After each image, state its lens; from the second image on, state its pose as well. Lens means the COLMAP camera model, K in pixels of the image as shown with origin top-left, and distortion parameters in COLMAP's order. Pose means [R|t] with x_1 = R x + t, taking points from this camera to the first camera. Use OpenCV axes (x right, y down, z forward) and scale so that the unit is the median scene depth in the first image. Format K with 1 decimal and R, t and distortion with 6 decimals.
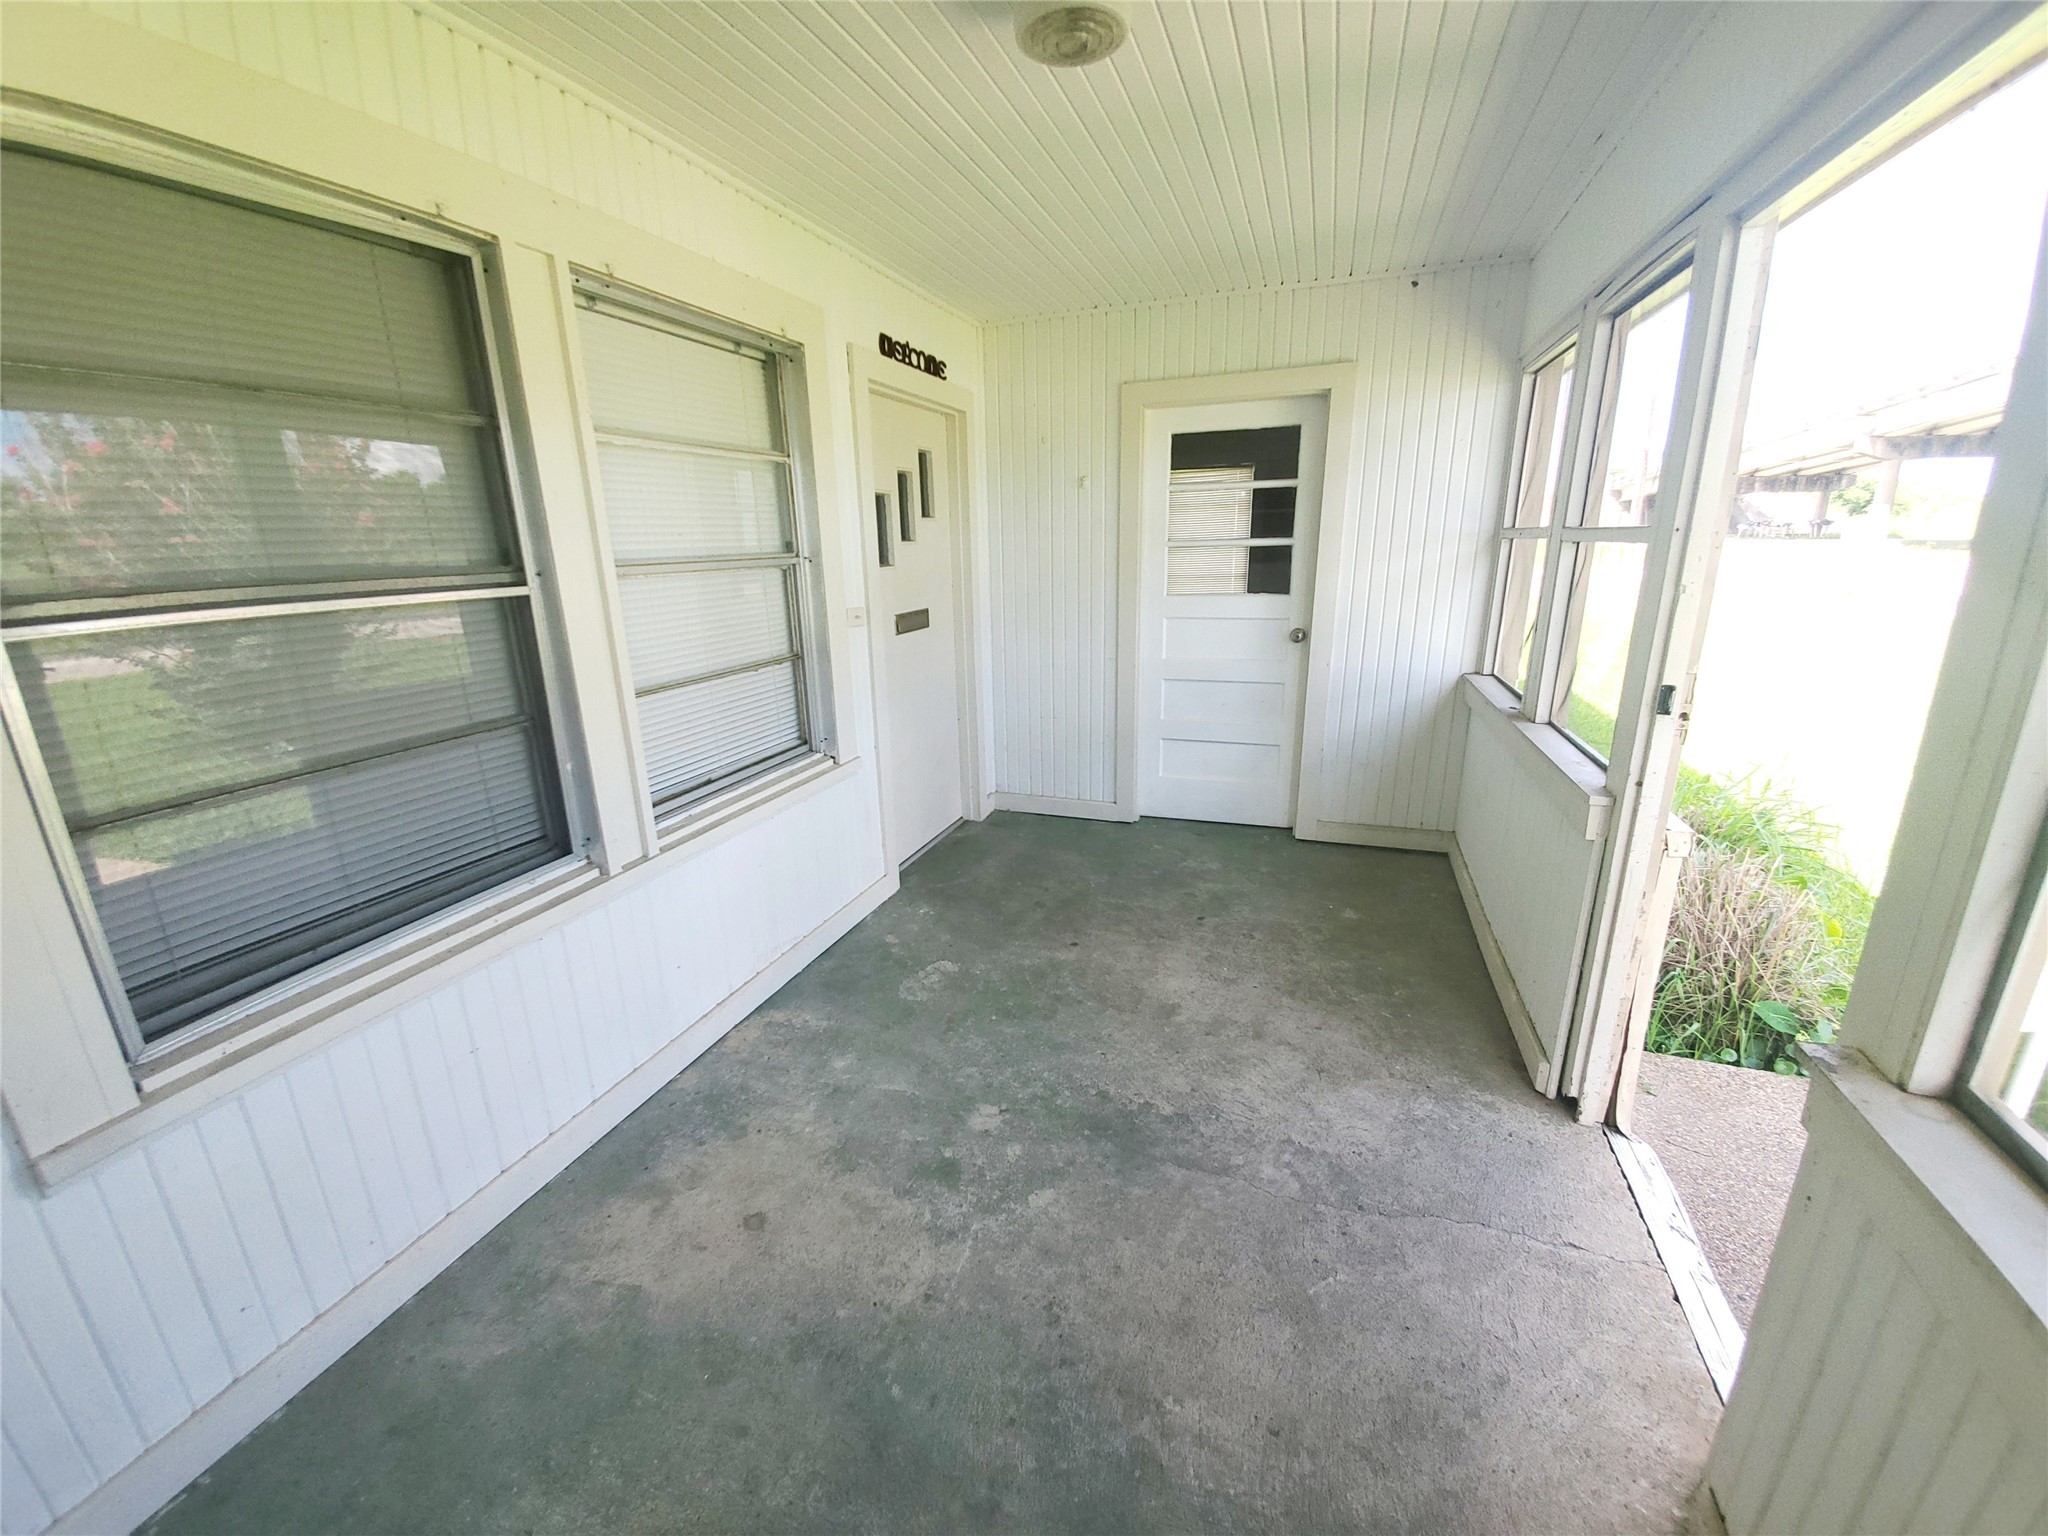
lens RADIAL K [[815.2, 0, 1010.9], [0, 815.2, 768.2], [0, 0, 1]] dist [-0.001501, -0.005890]
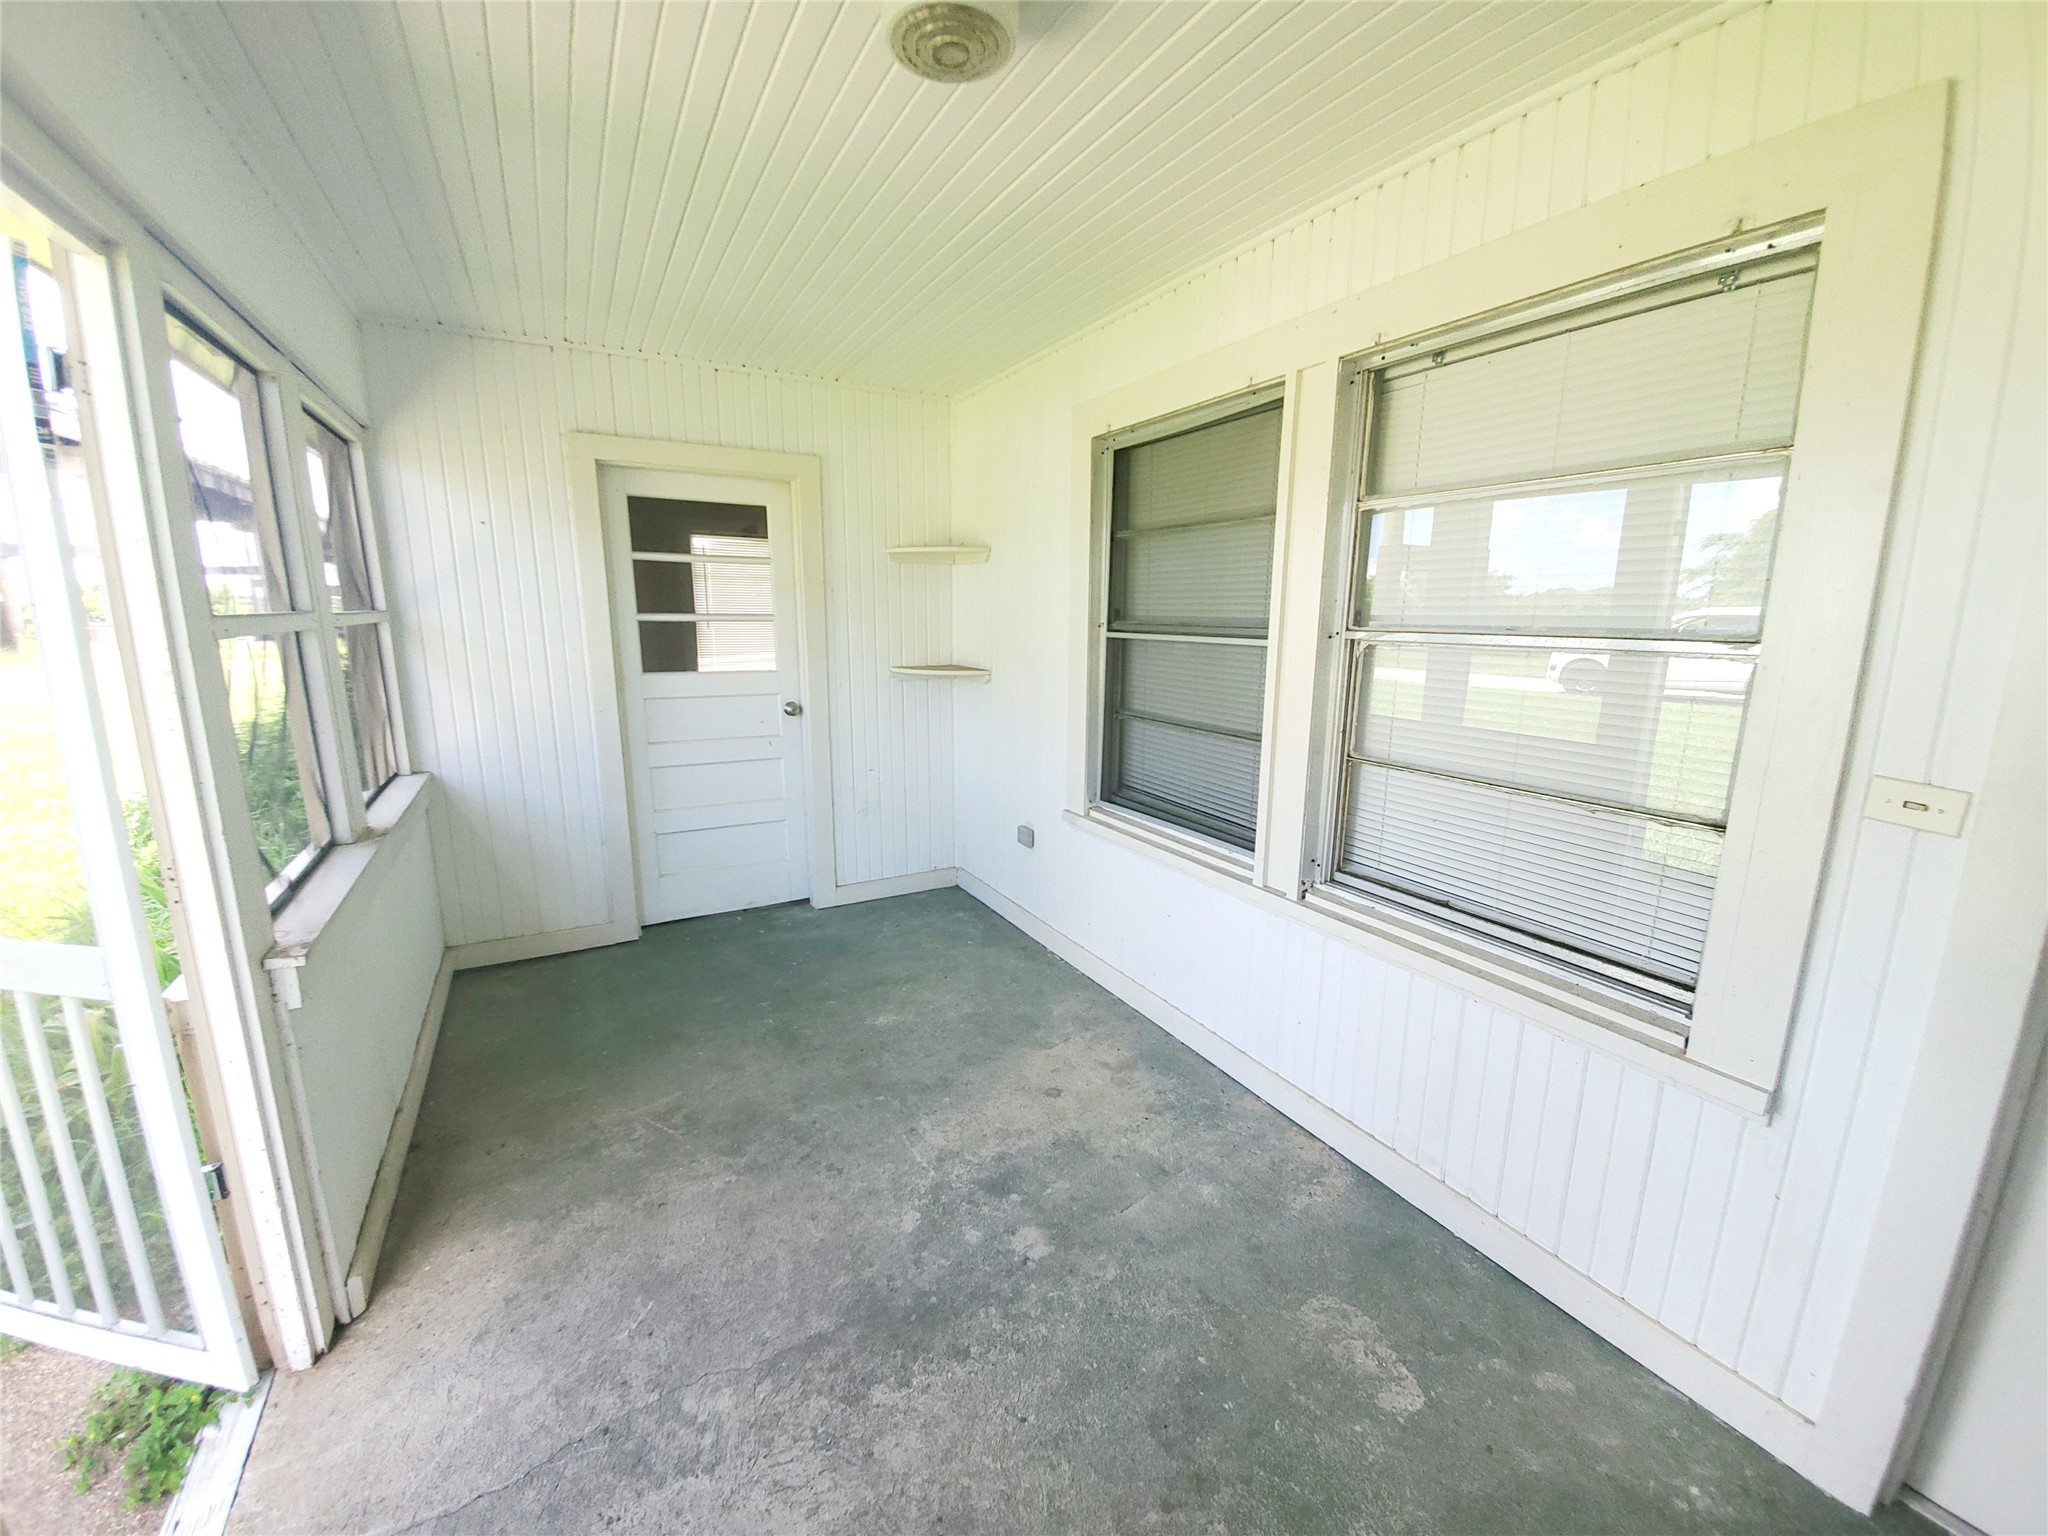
lens RADIAL K [[815.2, 0, 1010.3], [0, 815.2, 775.2], [0, 0, 1]] dist [-0.001501, -0.005890]
pose [[-0.661605, 0.176597, -0.728761, 0.599954], [-0.187821, 0.901864, 0.389057, -0.420511], [0.725949, 0.394279, -0.563509, 1.405225]]
